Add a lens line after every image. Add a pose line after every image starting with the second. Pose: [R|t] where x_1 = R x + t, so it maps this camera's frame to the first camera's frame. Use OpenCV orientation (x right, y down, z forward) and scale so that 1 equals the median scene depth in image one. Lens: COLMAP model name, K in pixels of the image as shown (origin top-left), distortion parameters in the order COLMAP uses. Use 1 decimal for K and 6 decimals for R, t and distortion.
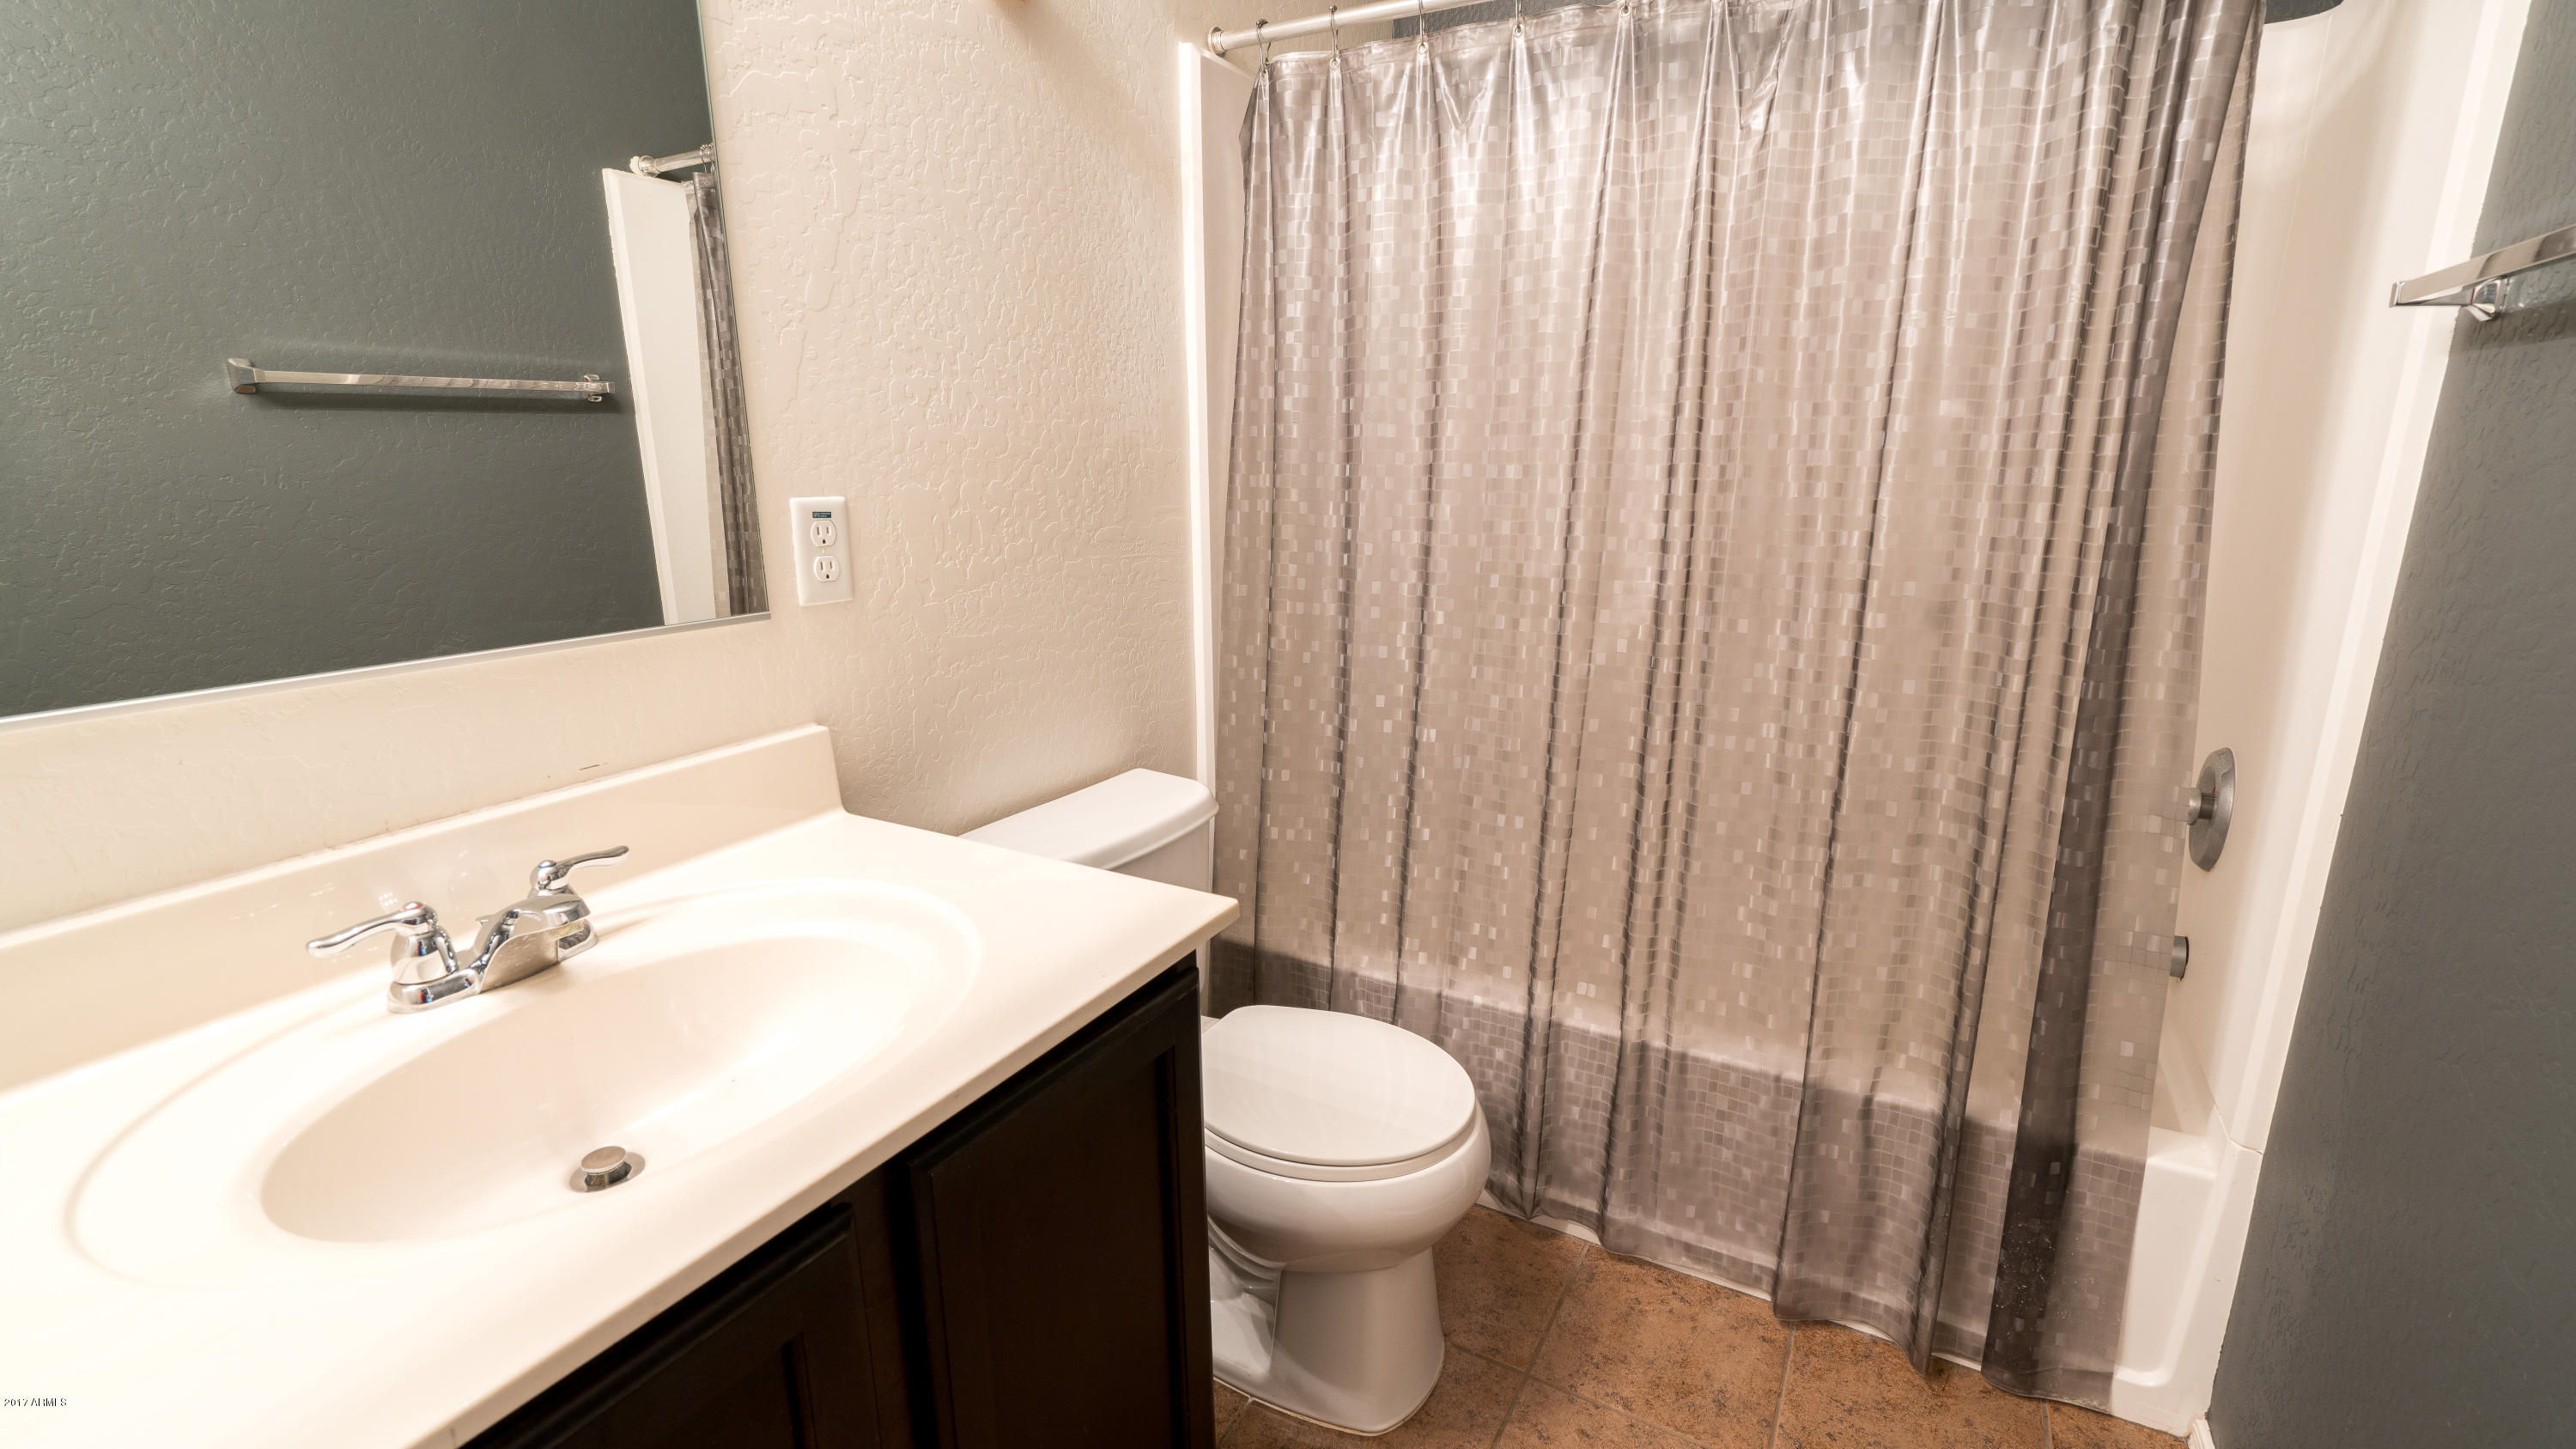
lens RADIAL K [[1148.6, 0, 1289.2], [0, 1148.6, 726.5], [0, 0, 1]] dist [-0.003423, -0.000522]
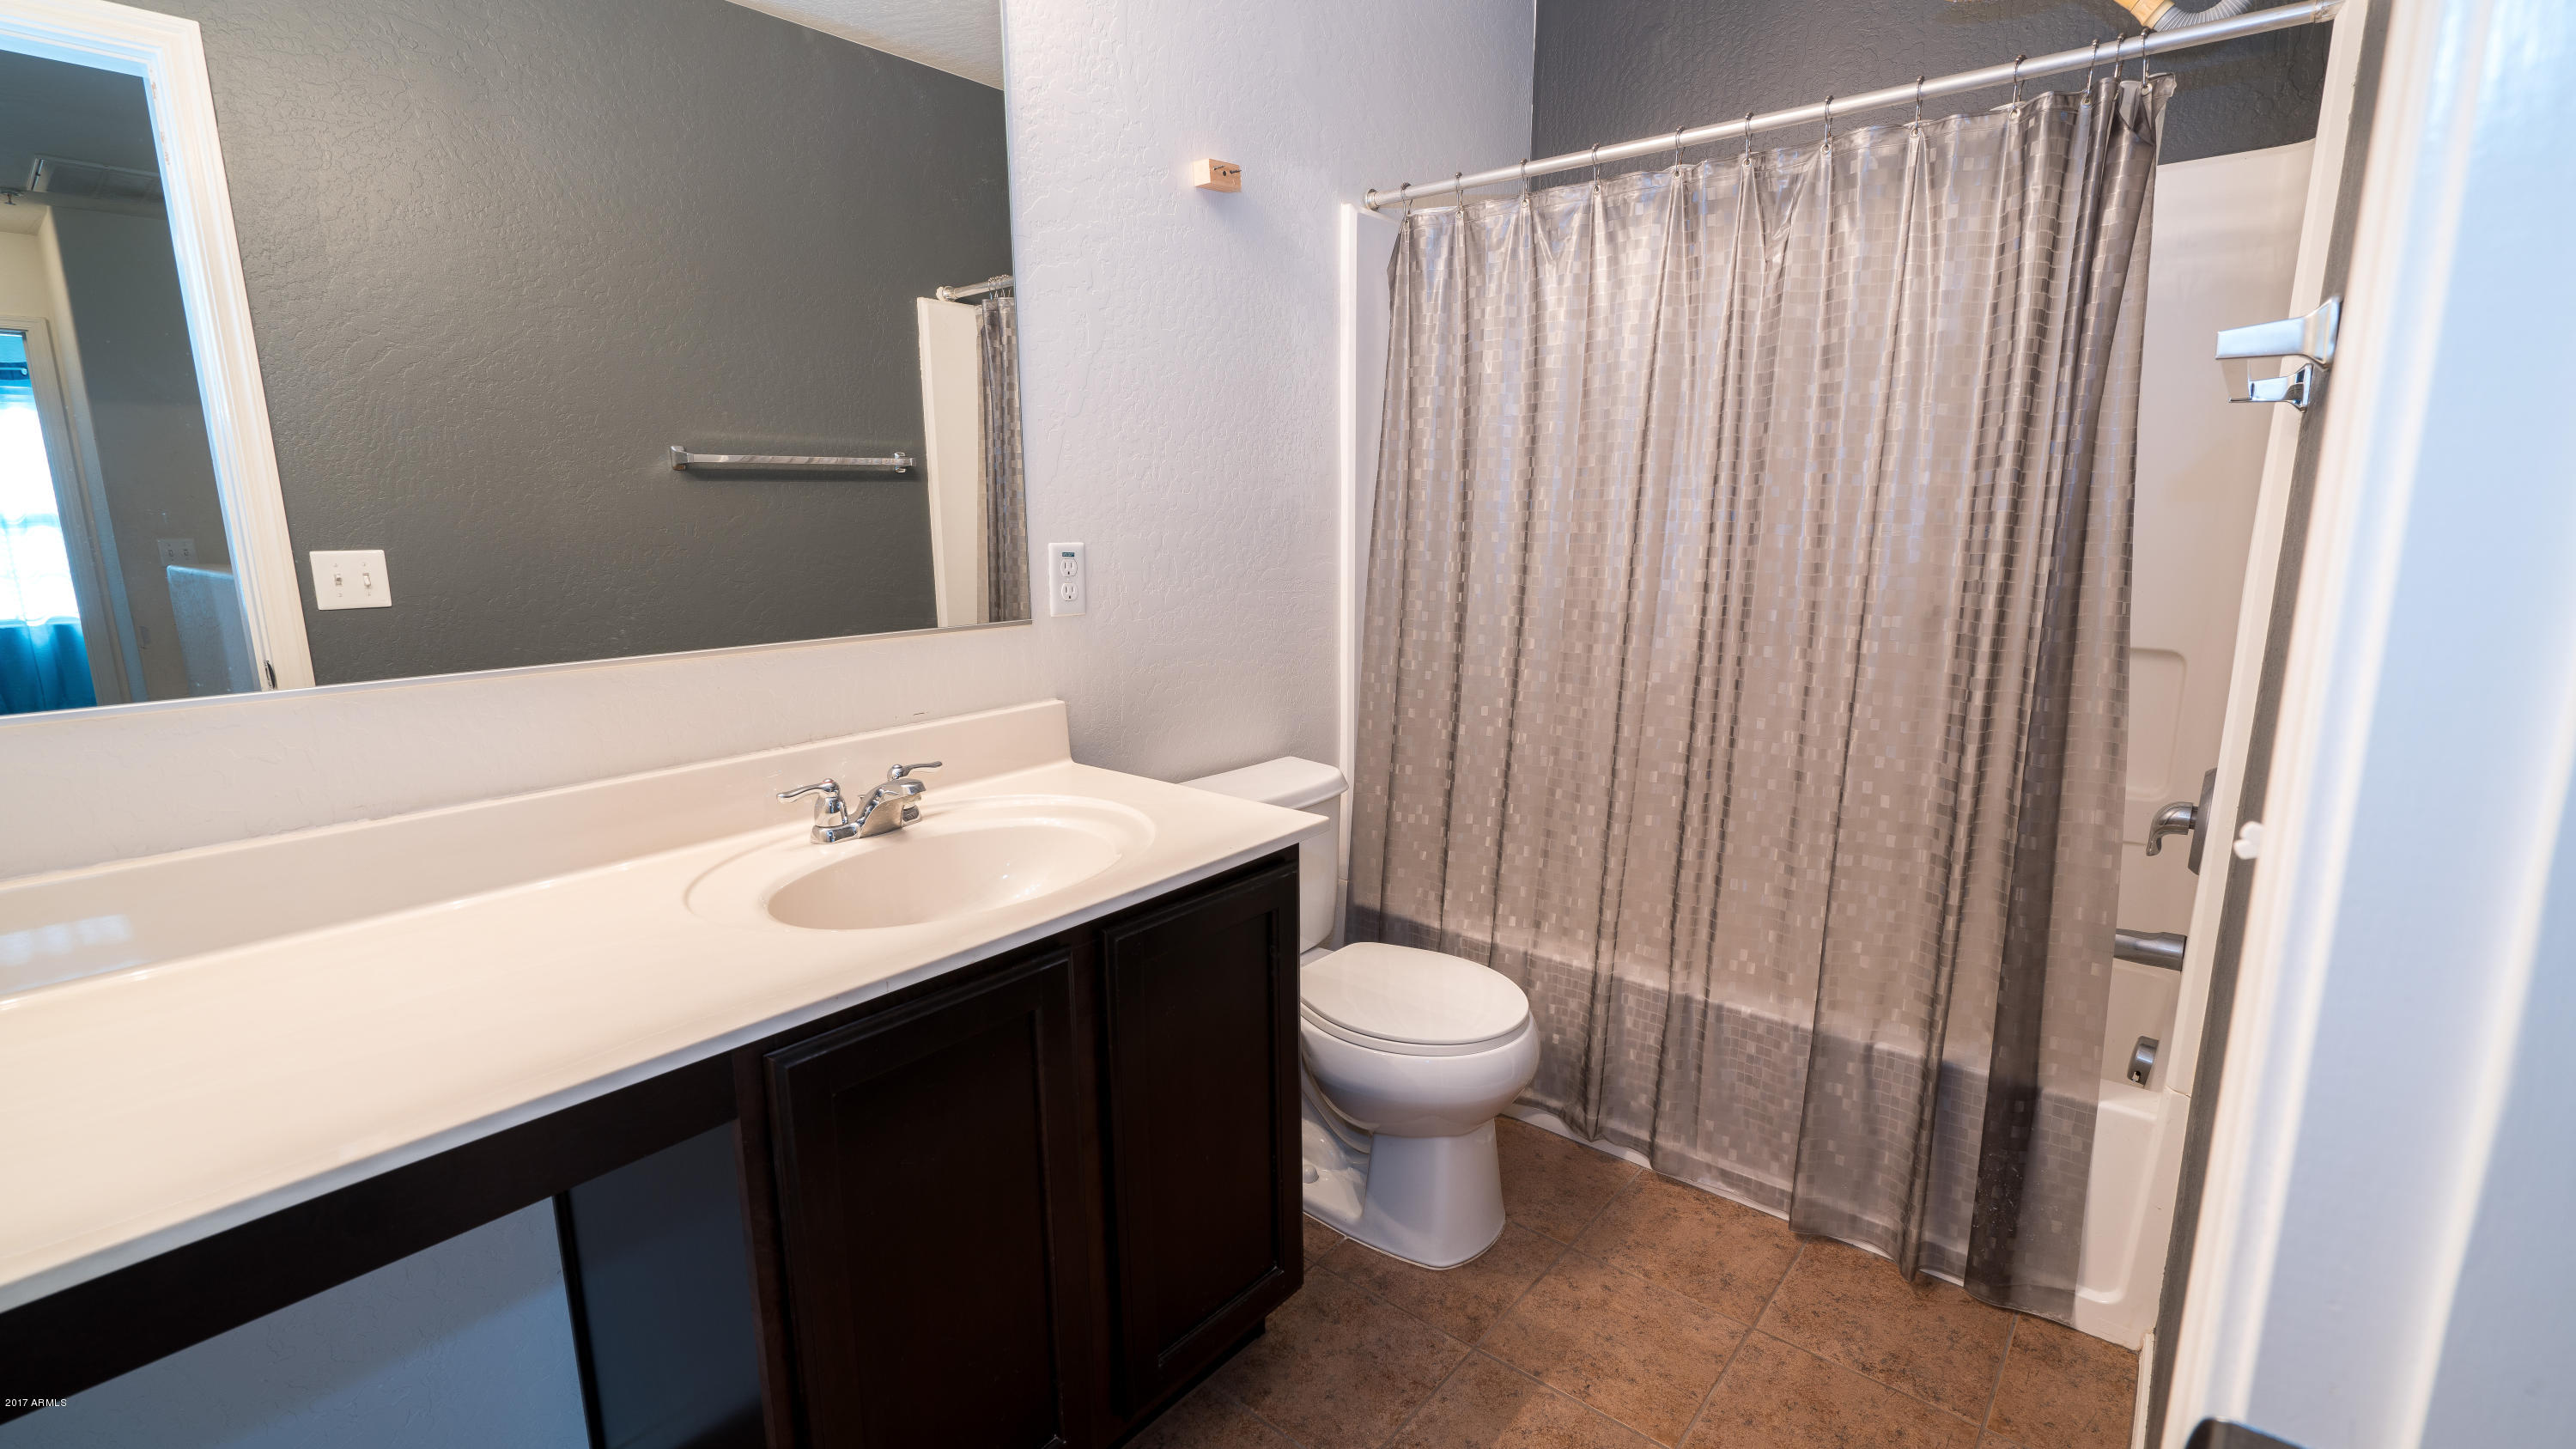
lens RADIAL K [[1148.6, 0, 1283.0], [0, 1148.6, 723.2], [0, 0, 1]] dist [-0.003423, -0.000522]
pose [[0.982871, 0.033886, -0.181152, 0.109558], [-0.043076, 0.997964, -0.047037, 0.071127], [0.179190, 0.054034, 0.982330, -0.309311]]
